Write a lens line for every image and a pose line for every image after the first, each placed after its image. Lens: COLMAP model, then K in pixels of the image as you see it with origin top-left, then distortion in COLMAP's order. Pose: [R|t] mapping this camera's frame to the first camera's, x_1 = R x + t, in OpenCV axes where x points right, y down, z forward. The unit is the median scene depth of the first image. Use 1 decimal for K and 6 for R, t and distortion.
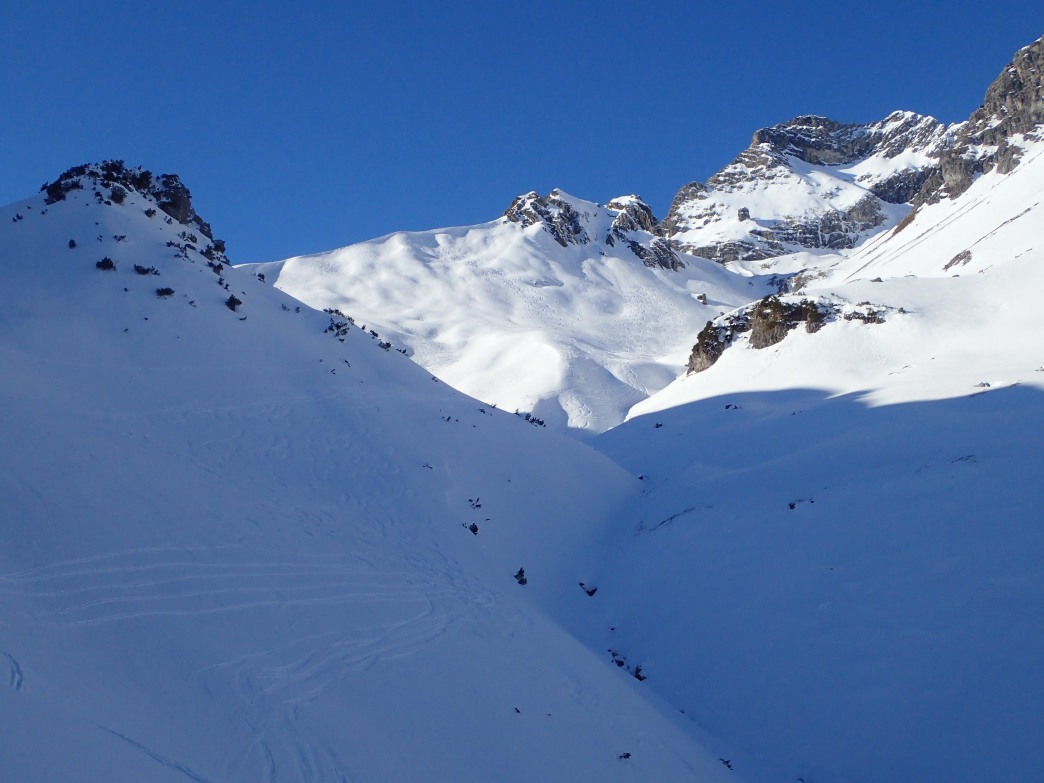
lens RADIAL K [[1316.9, 0, 520.7], [0, 1316.9, 389.7], [0, 0, 1]] dist [-0.013248, 0.000000]
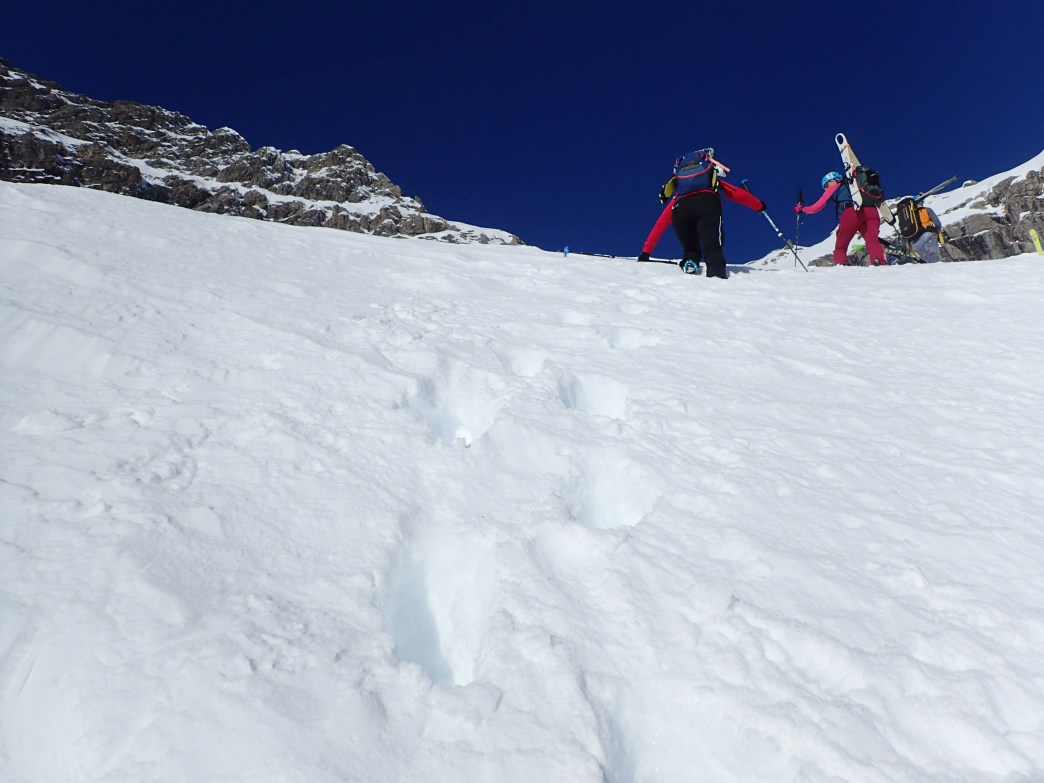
lens RADIAL K [[762.6, 0, 525.5], [0, 762.6, 387.4], [0, 0, 1]] dist [-0.004530, -0.012006]
pose [[0.687522, 0.335404, 0.644064, 0.298240], [-0.147227, 0.932902, -0.328659, -0.103161], [-0.711082, 0.131137, 0.690771, 0.938878]]
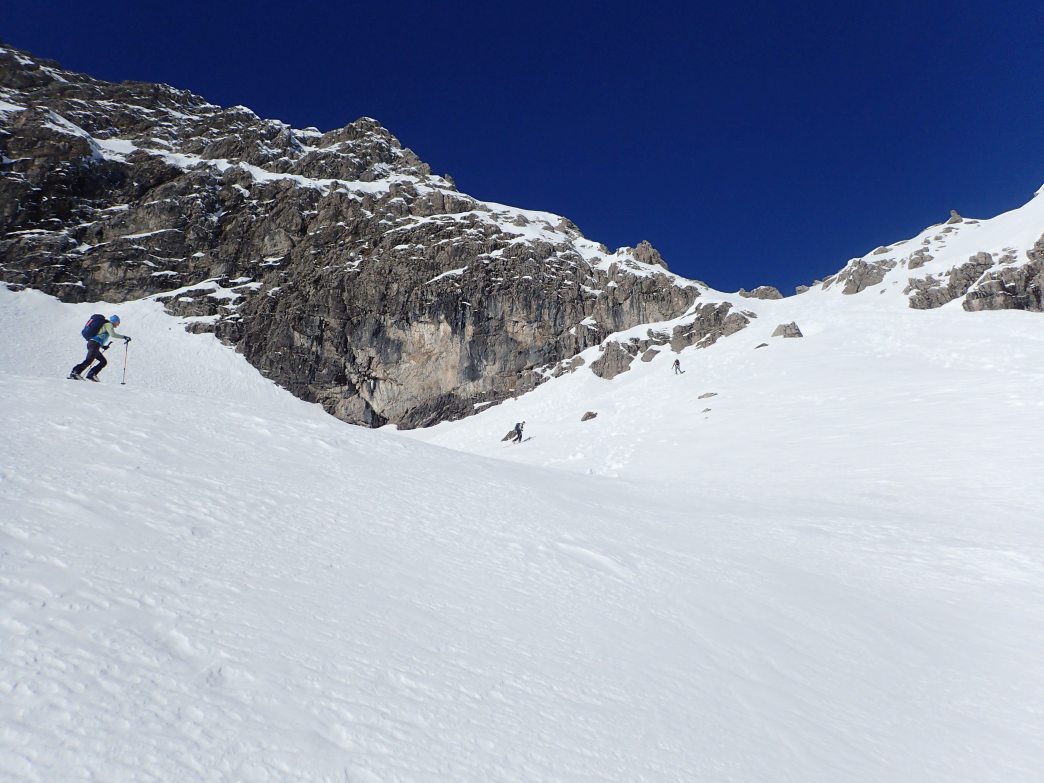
lens RADIAL K [[762.6, 0, 525.4], [0, 762.6, 381.9], [0, 0, 1]] dist [-0.004530, -0.012006]
pose [[0.745473, 0.342517, 0.571798, 0.324247], [-0.180472, 0.929543, -0.321526, -0.120406], [-0.641639, 0.136495, 0.754764, 0.962482]]
